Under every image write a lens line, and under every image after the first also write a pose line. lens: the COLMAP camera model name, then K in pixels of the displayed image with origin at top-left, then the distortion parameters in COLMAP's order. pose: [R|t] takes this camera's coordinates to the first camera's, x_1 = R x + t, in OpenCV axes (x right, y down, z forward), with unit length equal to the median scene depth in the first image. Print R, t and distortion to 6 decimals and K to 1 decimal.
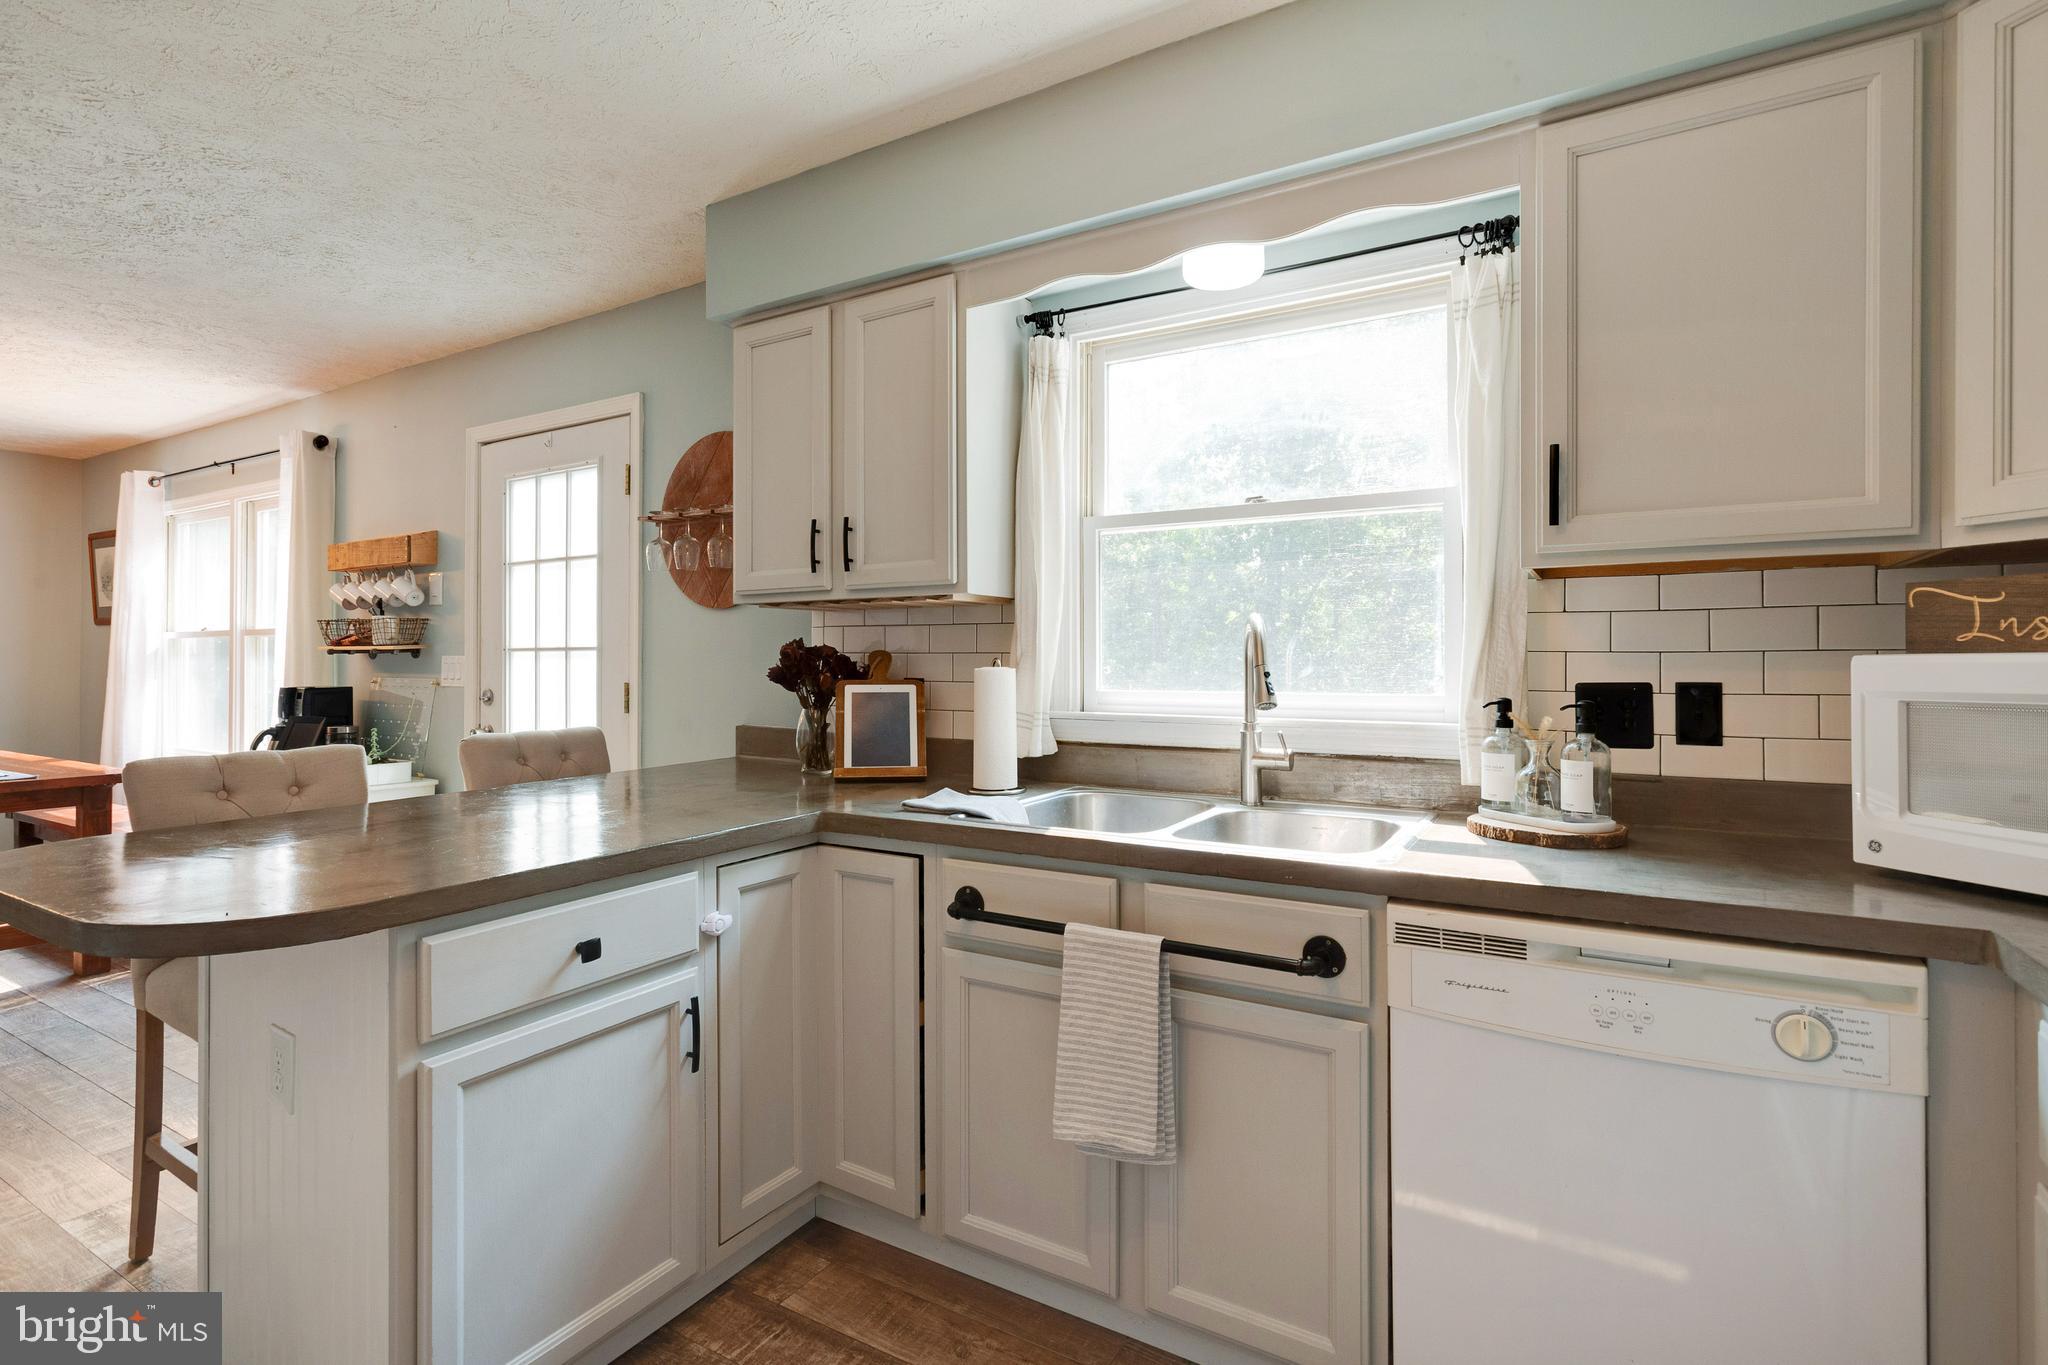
lens RADIAL K [[972.4, 0, 1026.7], [0, 972.4, 667.8], [0, 0, 1]] dist [-0.018735, 0.009852]
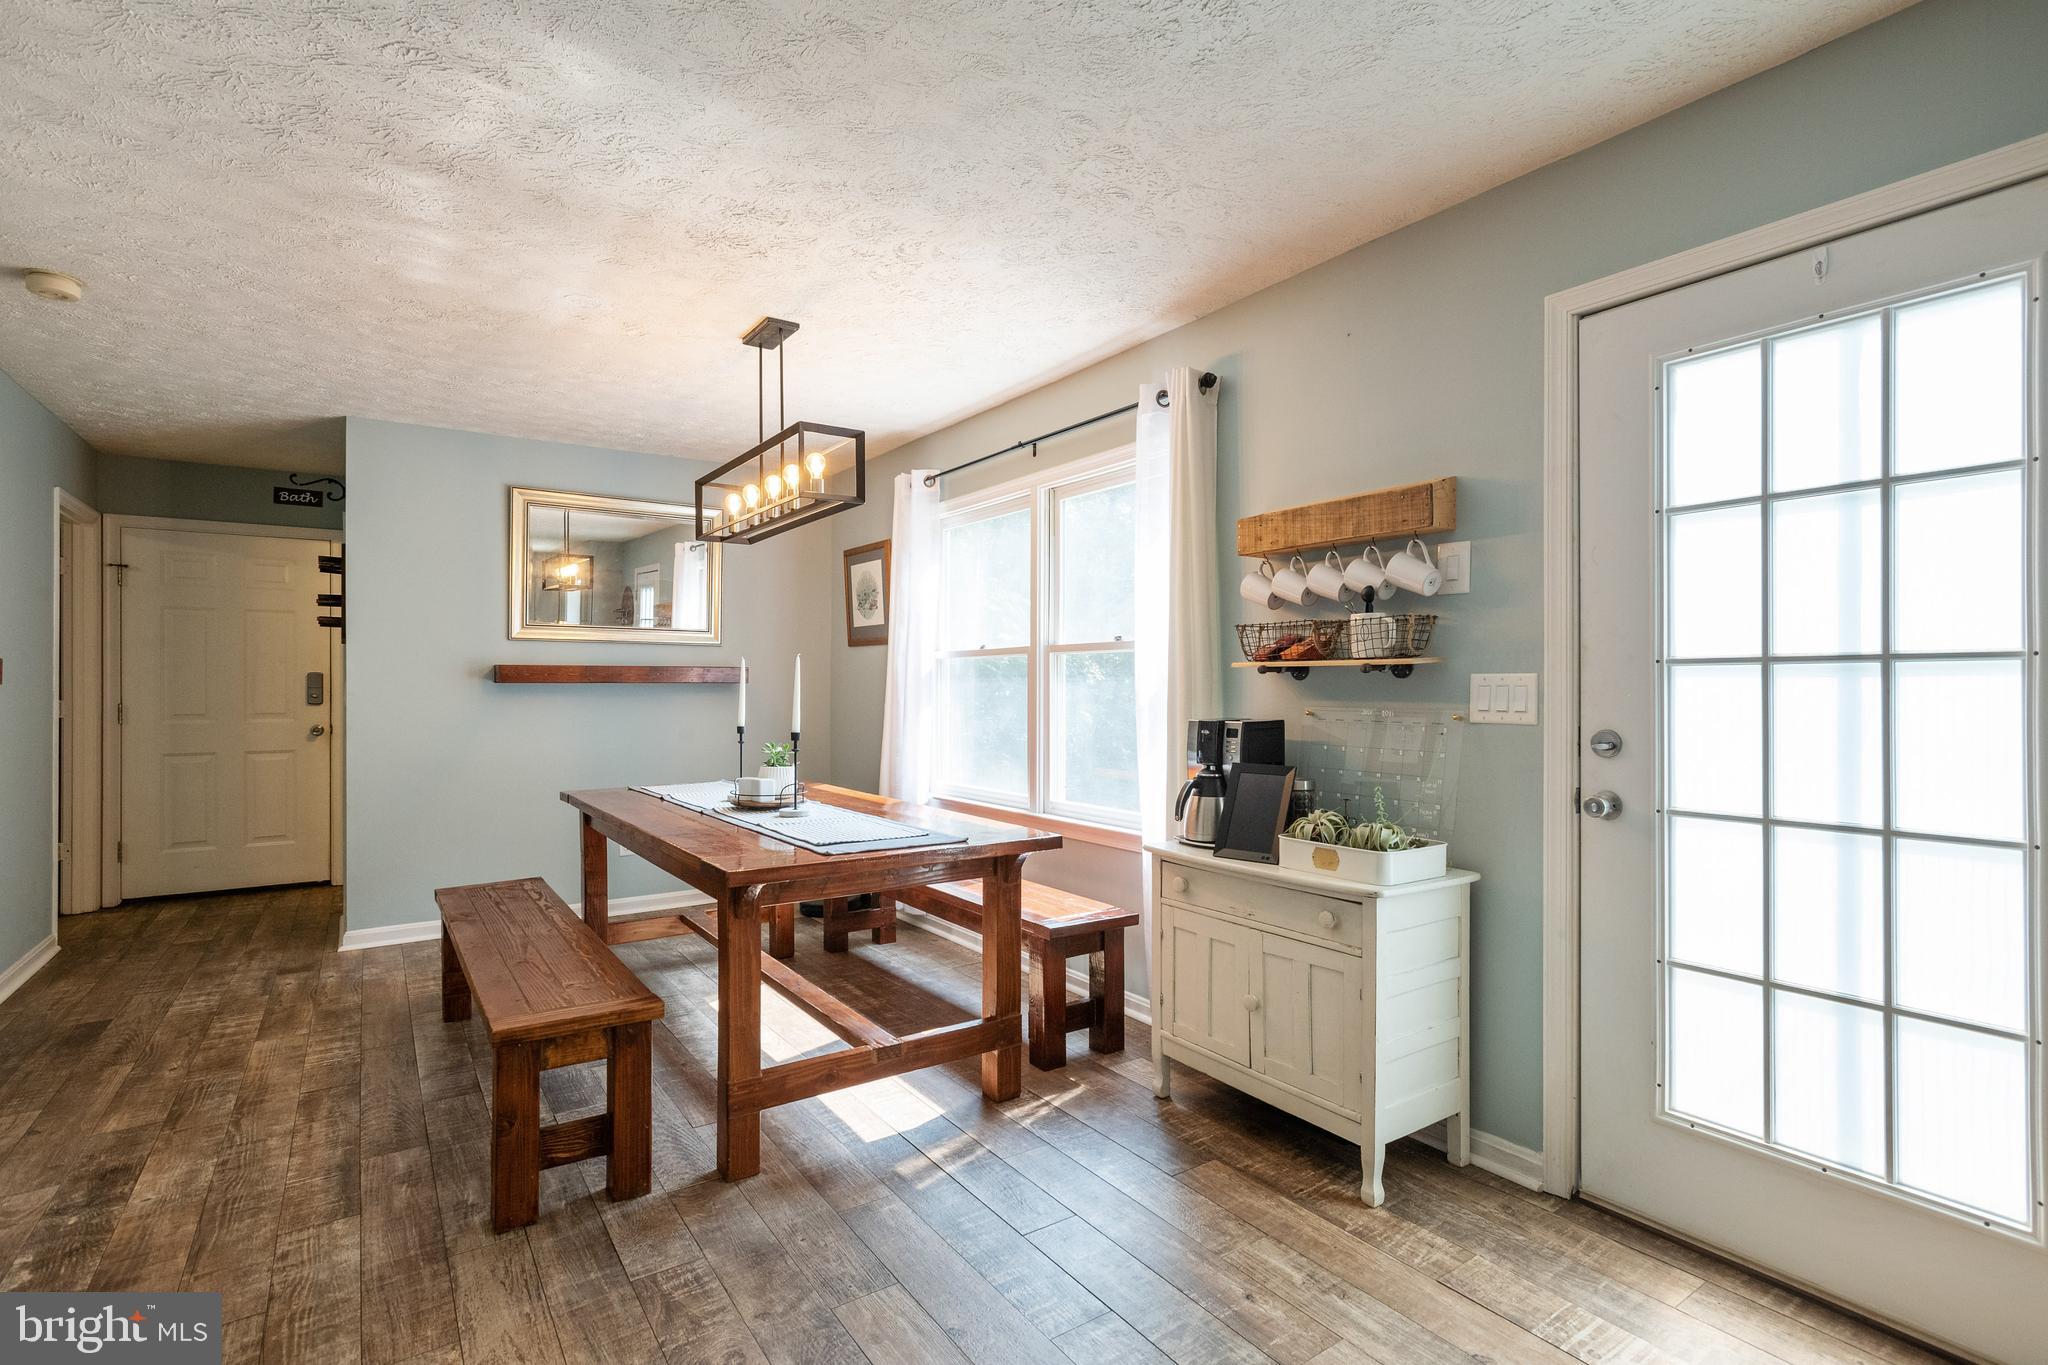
lens RADIAL K [[972.4, 0, 1026.7], [0, 972.4, 667.8], [0, 0, 1]] dist [-0.018735, 0.009852]
pose [[0.906157, -0.009907, -0.422824, -0.592249], [0.000356, 0.999743, -0.022661, -0.002297], [0.422940, 0.020384, 0.905928, 0.307360]]
